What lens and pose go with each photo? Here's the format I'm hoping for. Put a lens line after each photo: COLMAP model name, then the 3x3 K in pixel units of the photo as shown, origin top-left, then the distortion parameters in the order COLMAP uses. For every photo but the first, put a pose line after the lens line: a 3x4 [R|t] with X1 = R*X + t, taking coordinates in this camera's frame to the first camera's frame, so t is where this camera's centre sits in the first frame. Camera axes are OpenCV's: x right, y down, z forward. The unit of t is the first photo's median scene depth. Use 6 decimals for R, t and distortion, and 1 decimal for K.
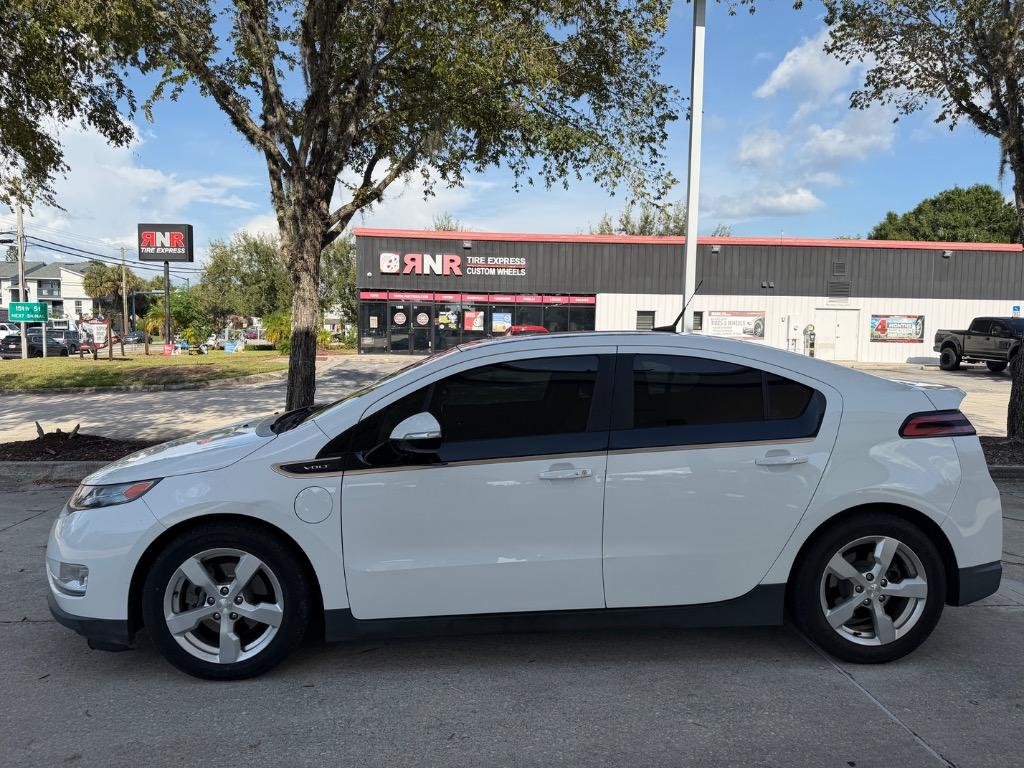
lens RADIAL K [[725.4, 0, 507.2], [0, 725.4, 390.5], [0, 0, 1]] dist [0.056594, -0.076901]
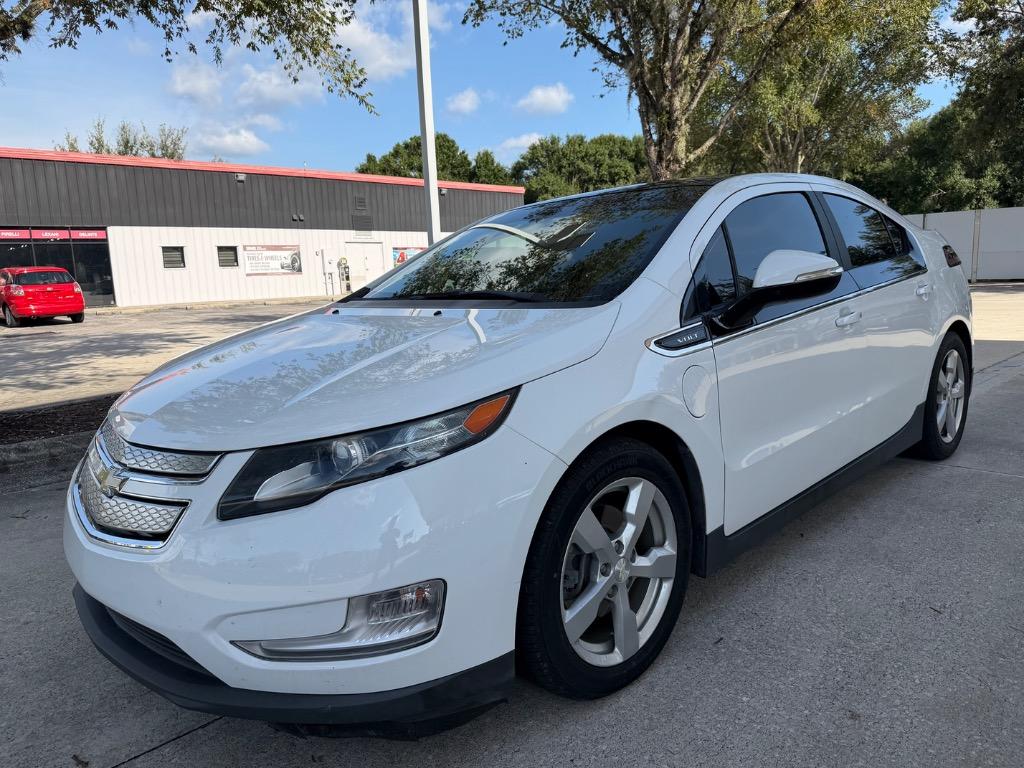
lens RADIAL K [[725.4, 0, 507.2], [0, 725.4, 390.5], [0, 0, 1]] dist [0.056594, -0.076901]
pose [[0.752058, -0.149715, 0.641868, -0.095900], [0.103873, 0.988612, 0.108888, 0.007335], [-0.650860, -0.015217, 0.759045, 0.067787]]
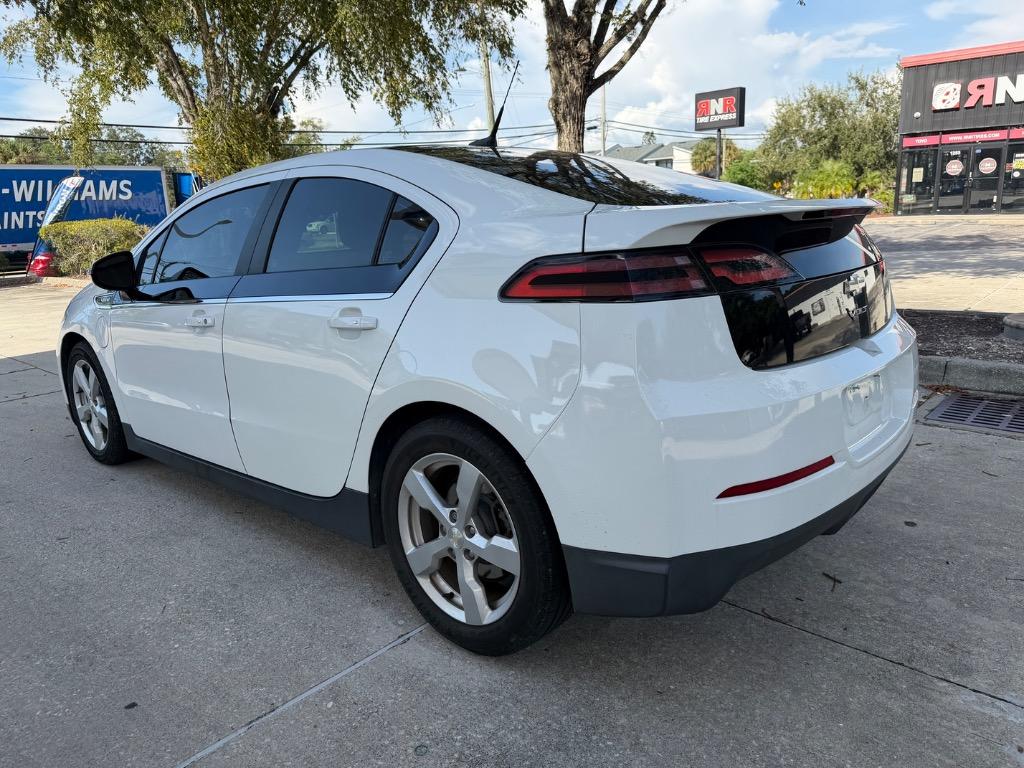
lens RADIAL K [[725.4, 0, 507.2], [0, 725.4, 390.5], [0, 0, 1]] dist [0.056594, -0.076901]
pose [[0.691773, 0.131560, -0.710030, 0.115113], [-0.007913, 0.984586, 0.174722, 0.004823], [0.722072, -0.115249, 0.682151, 0.074818]]
